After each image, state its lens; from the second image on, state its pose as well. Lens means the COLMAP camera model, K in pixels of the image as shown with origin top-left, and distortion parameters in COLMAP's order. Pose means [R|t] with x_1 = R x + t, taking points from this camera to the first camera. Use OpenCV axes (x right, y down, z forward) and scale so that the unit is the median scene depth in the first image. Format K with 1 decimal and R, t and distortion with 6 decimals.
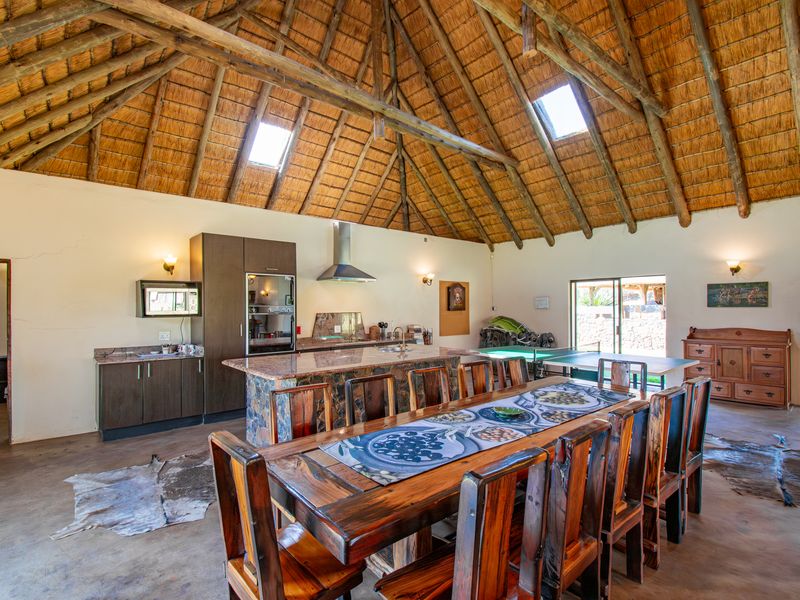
lens RADIAL K [[397.1, 0, 403.3], [0, 397.1, 303.3], [0, 0, 1]] dist [0.010889, -0.022164]
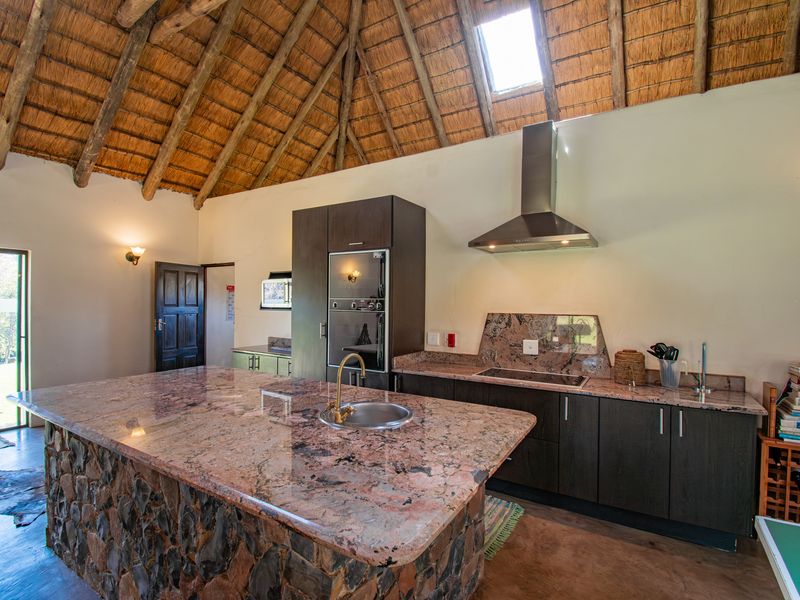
lens RADIAL K [[397.1, 0, 399.7], [0, 397.1, 304.3], [0, 0, 1]] dist [0.010889, -0.022164]
pose [[0.284896, 0.017749, -0.958394, 0.264934], [-0.000758, 0.999832, 0.018291, 0.002918], [0.958558, -0.004485, 0.284862, 0.705622]]
